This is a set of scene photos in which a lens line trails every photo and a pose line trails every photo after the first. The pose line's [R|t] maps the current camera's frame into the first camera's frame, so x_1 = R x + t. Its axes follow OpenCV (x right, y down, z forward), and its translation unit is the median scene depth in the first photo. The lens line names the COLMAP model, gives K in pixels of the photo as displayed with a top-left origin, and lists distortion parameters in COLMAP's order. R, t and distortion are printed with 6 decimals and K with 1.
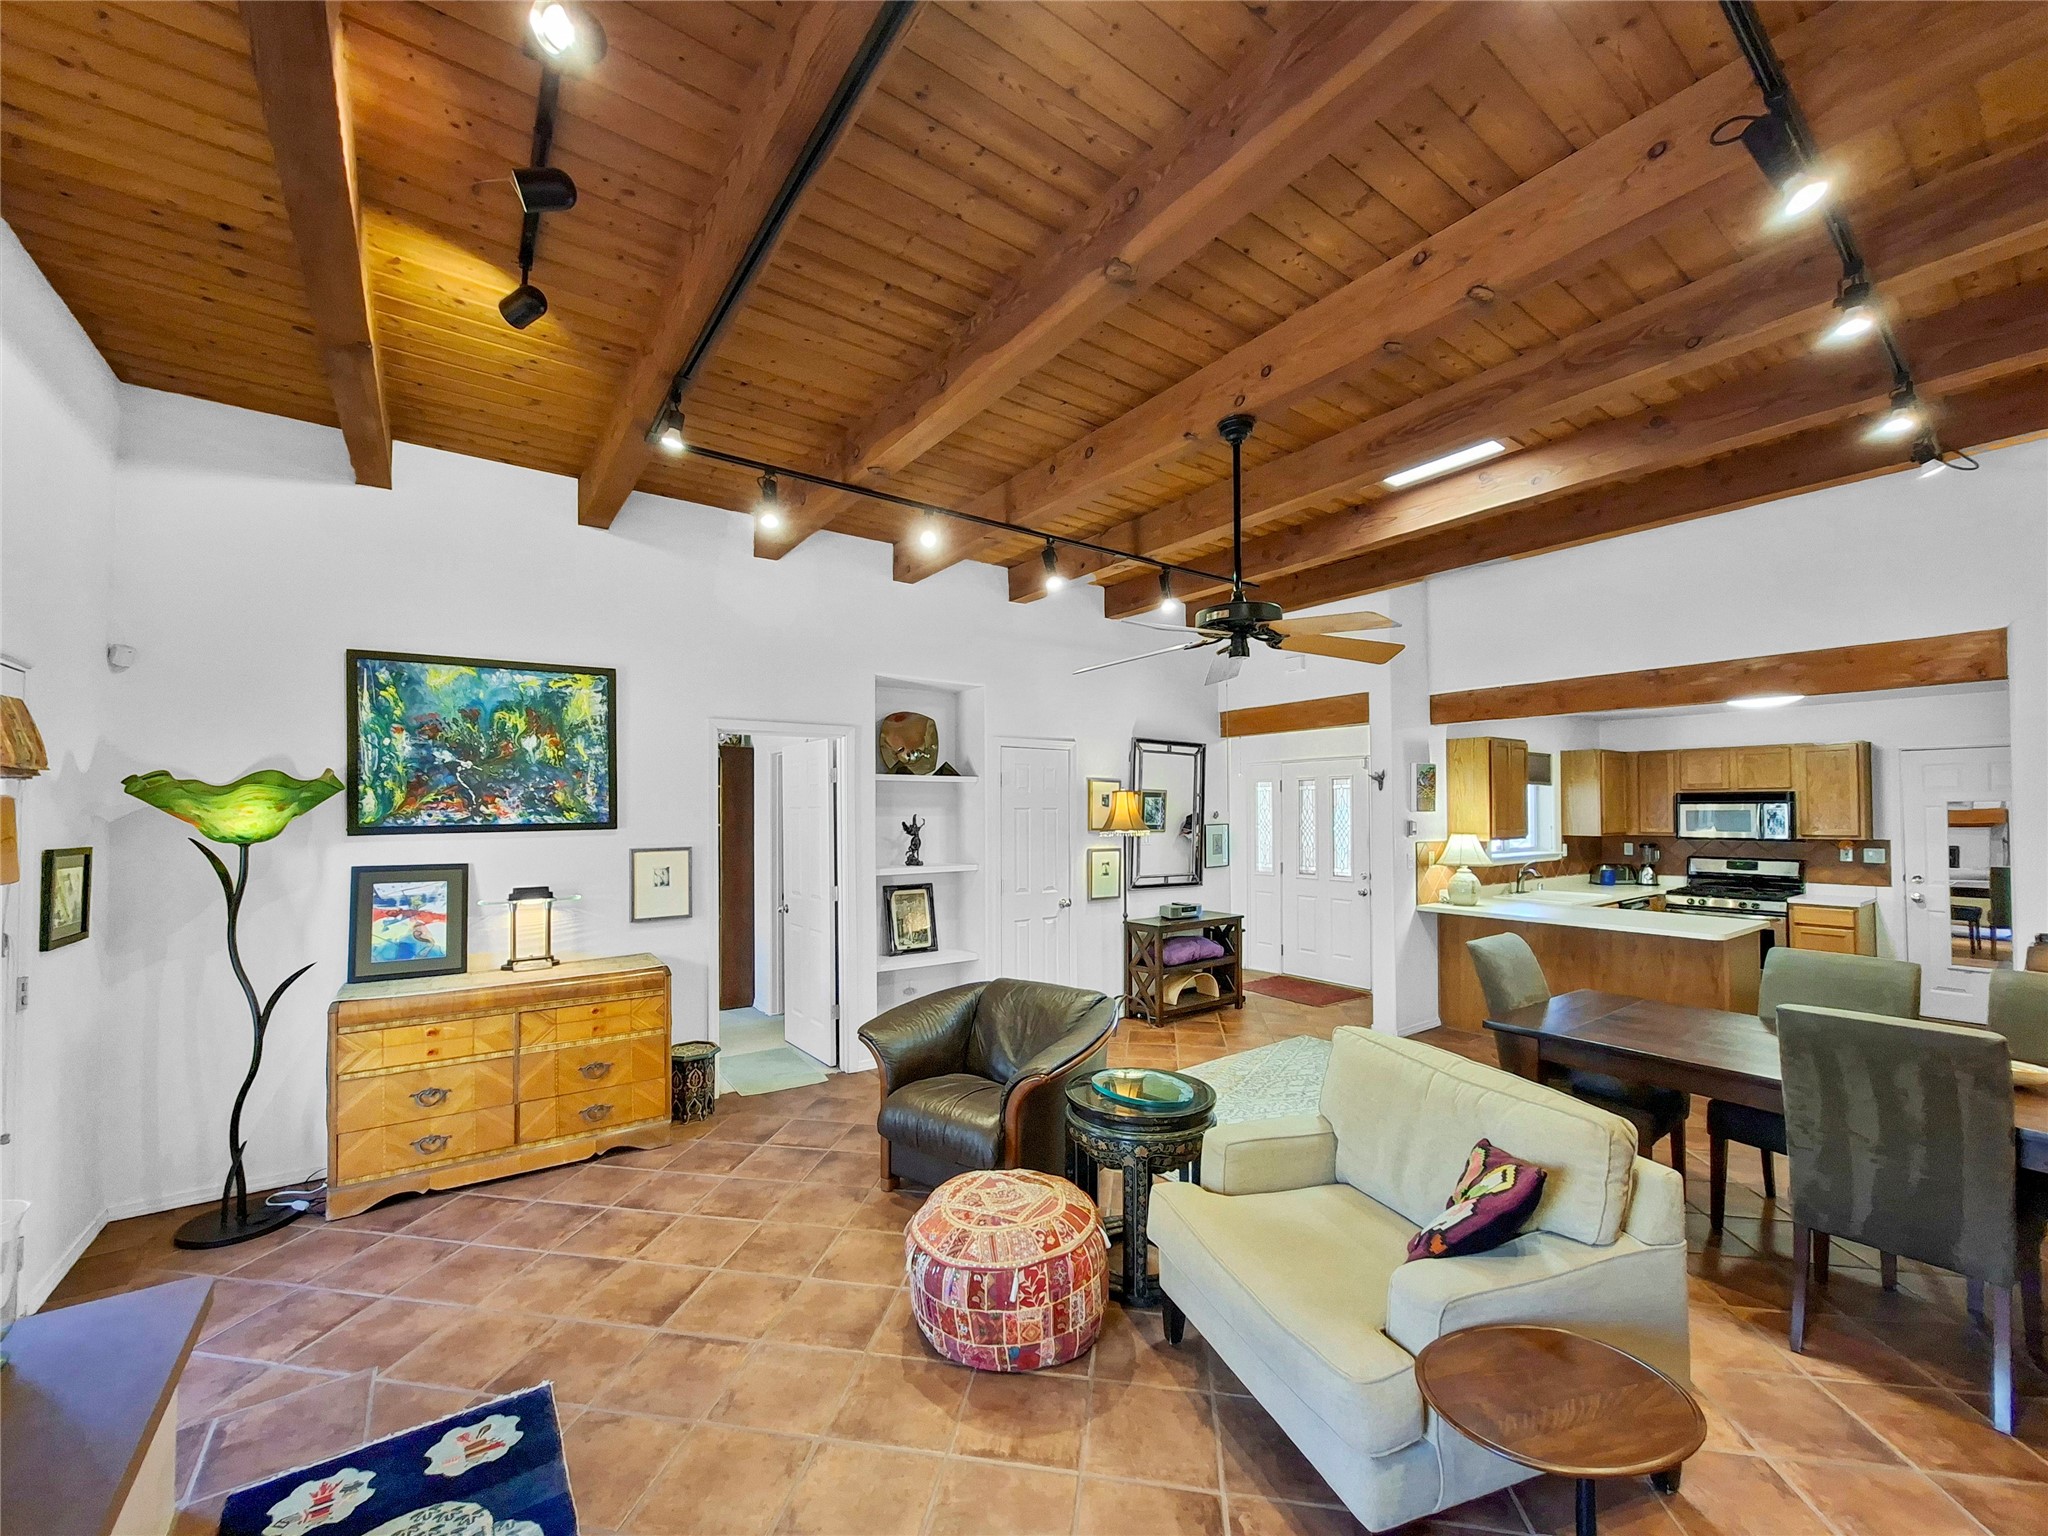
lens RADIAL K [[832.8, 0, 1009.9], [0, 832.8, 793.0], [0, 0, 1]] dist [0.008136, 0.000226]
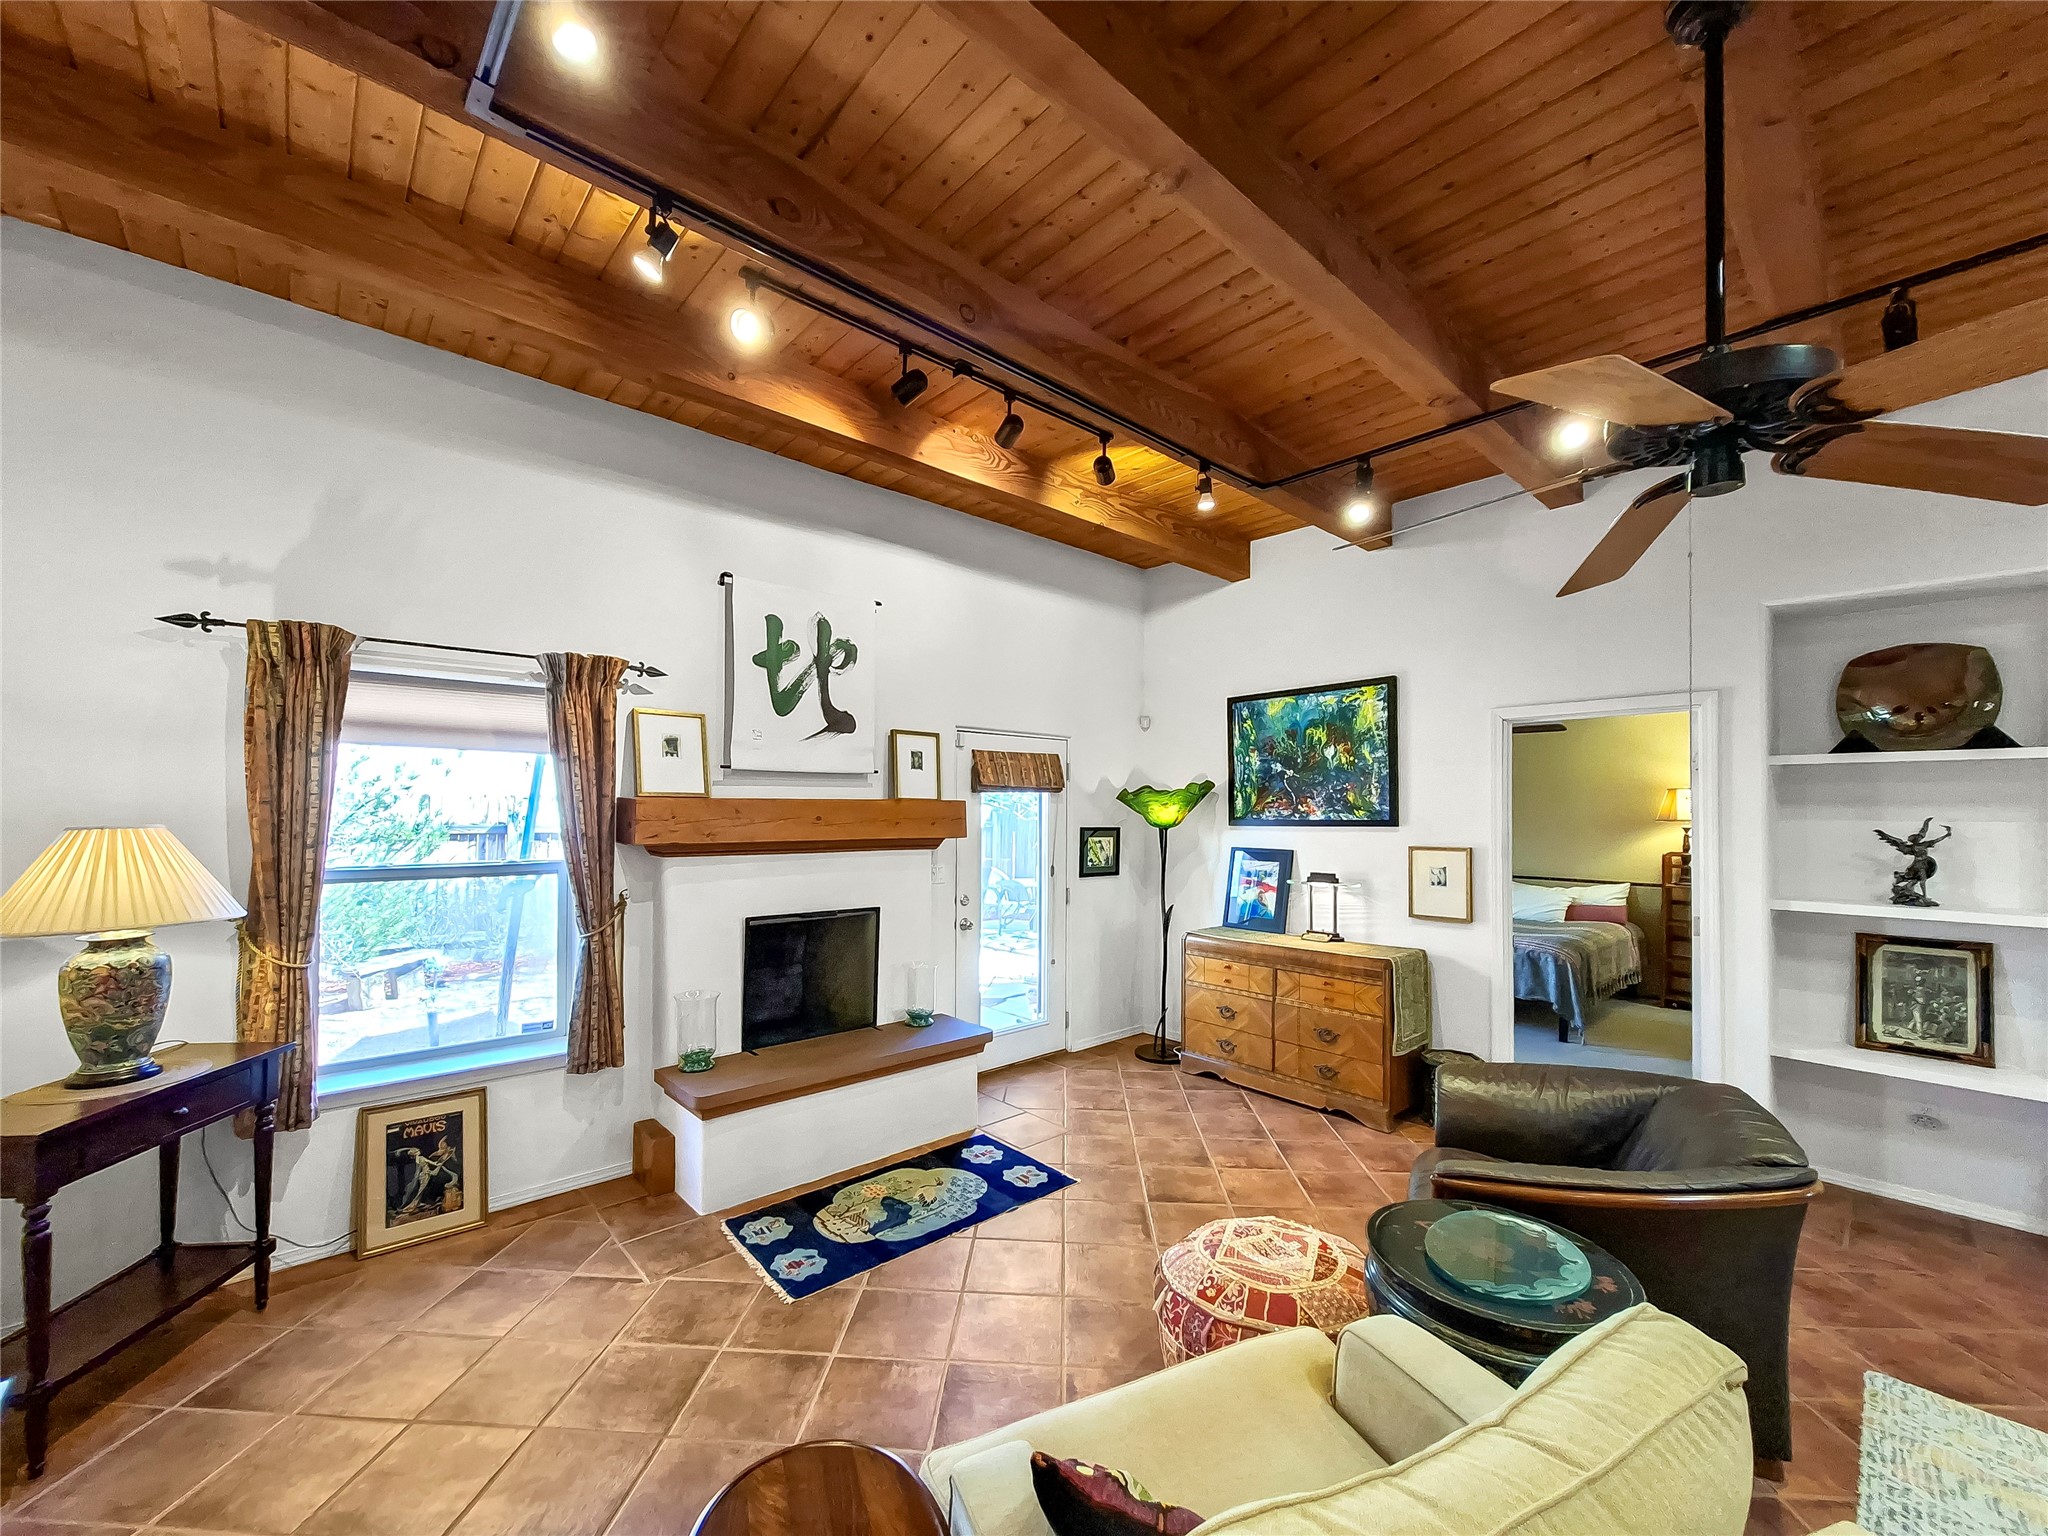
lens RADIAL K [[837.6, 0, 1019.2], [0, 837.6, 798.6], [0, 0, 1]] dist [-0.000329, 0.000319]
pose [[0.096447, -0.008116, -0.995305, 0.348131], [0.015986, 0.999850, -0.006604, 0.004373], [0.995210, -0.015274, 0.096562, 0.270839]]
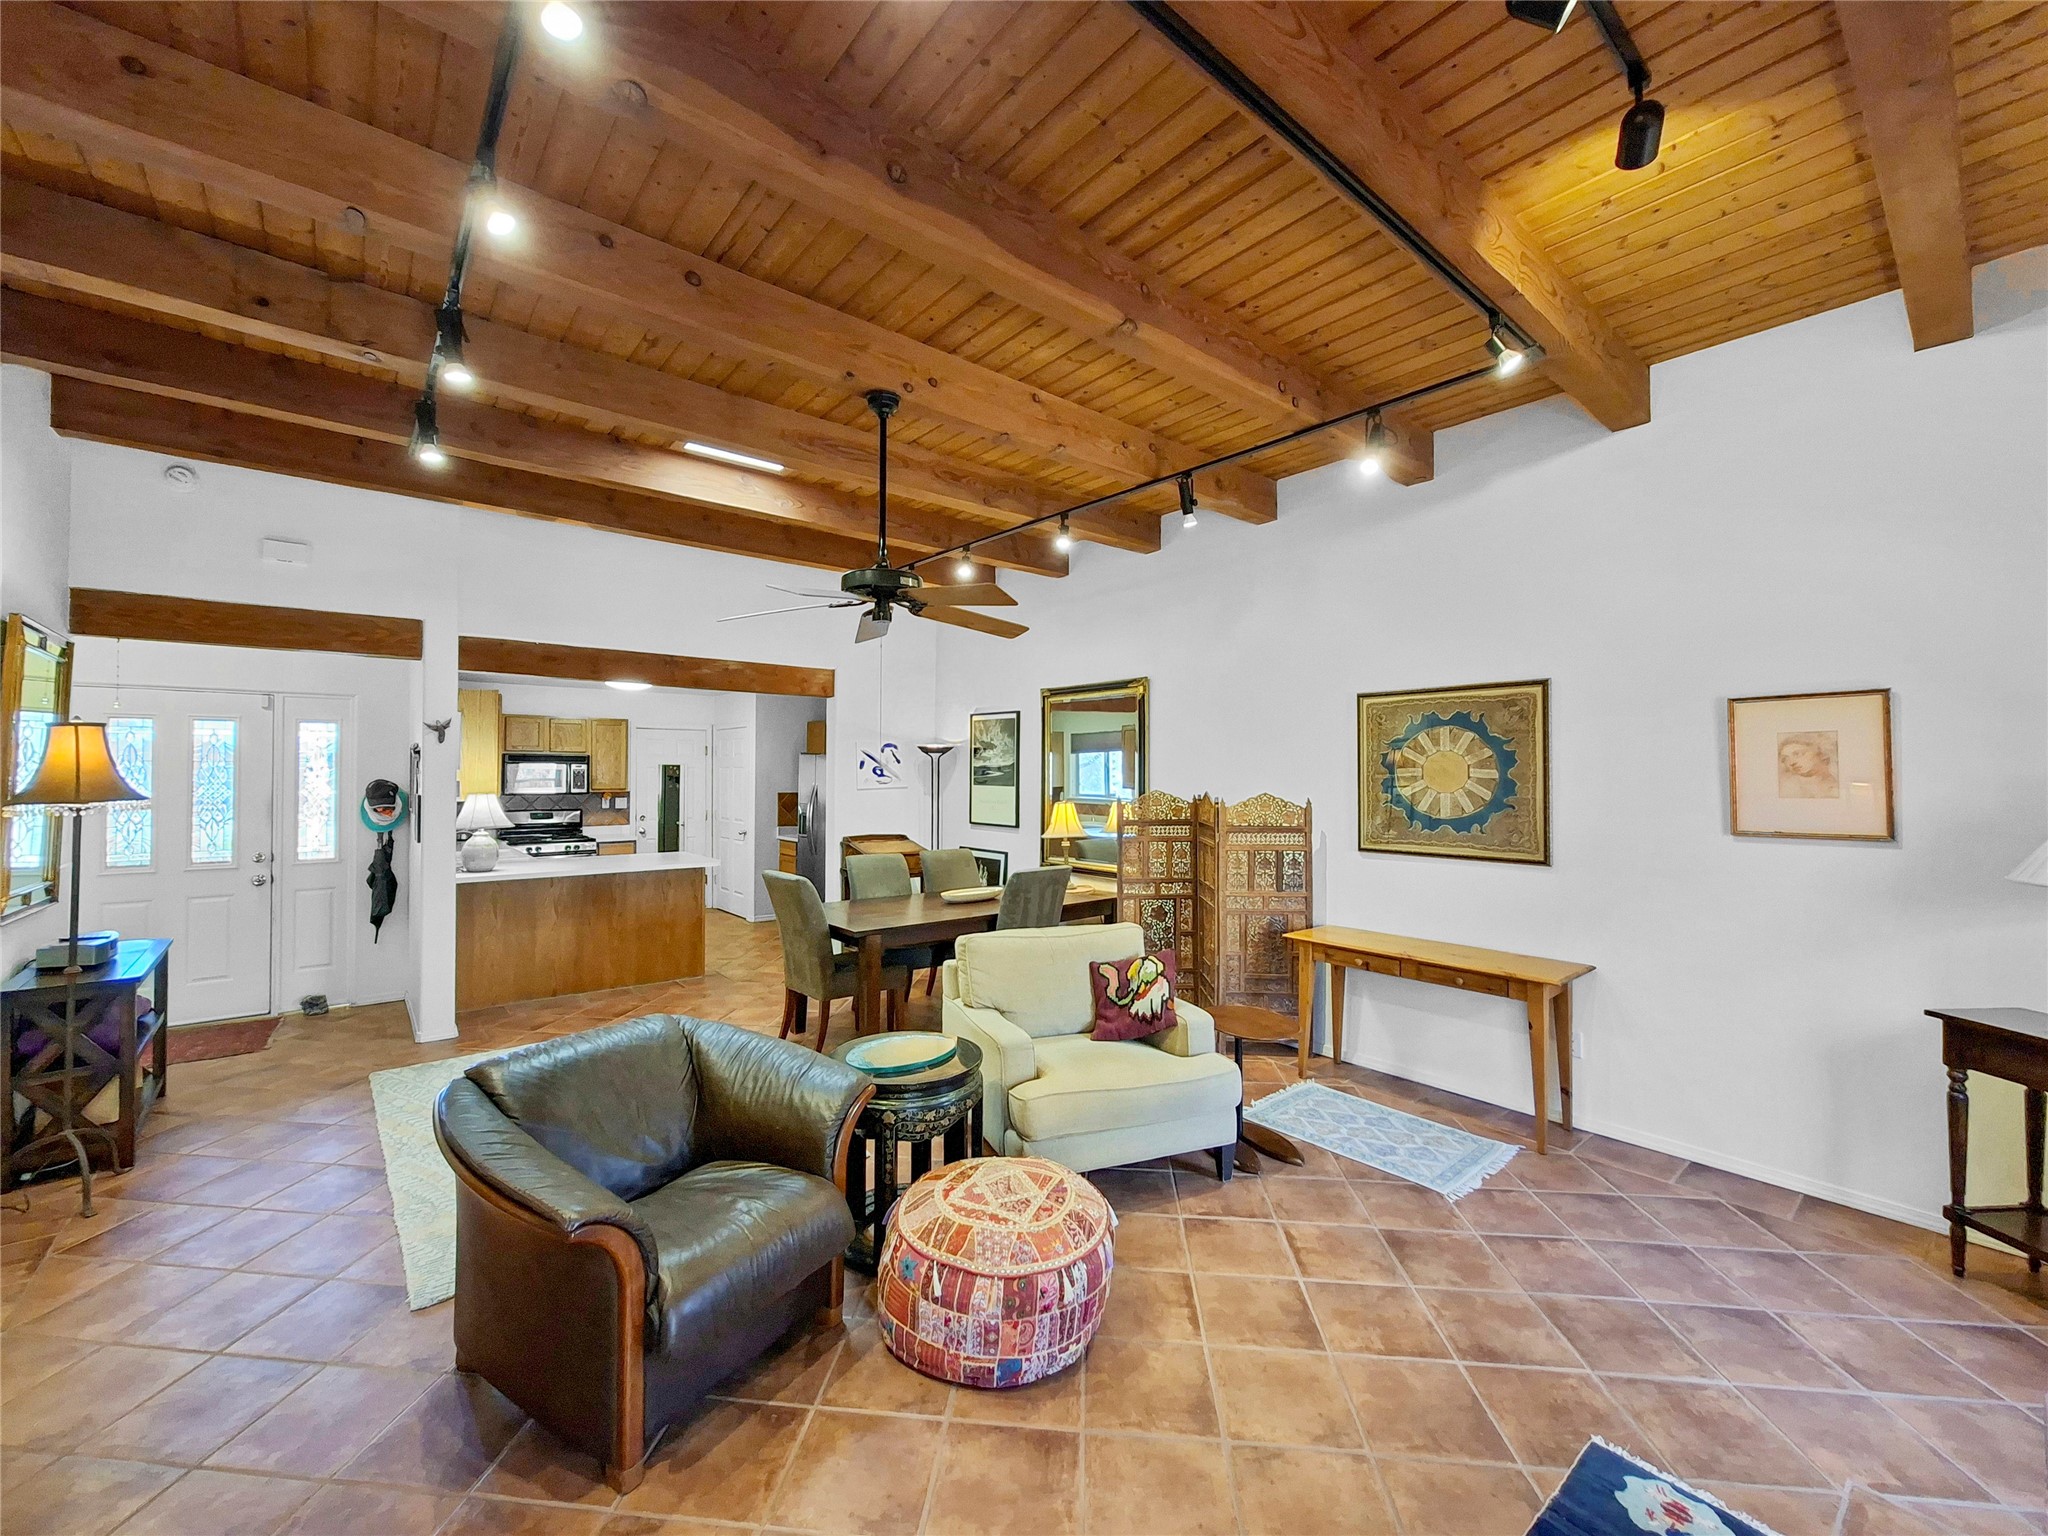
lens RADIAL K [[823.9, 0, 1015.6], [0, 823.9, 761.7], [0, 0, 1]] dist [0.001144, 0.000162]
pose [[-0.035086, 0.016621, 0.999246, -0.398026], [-0.026553, 0.999493, -0.017558, 0.014899], [-0.999031, -0.027149, -0.034627, 0.445778]]
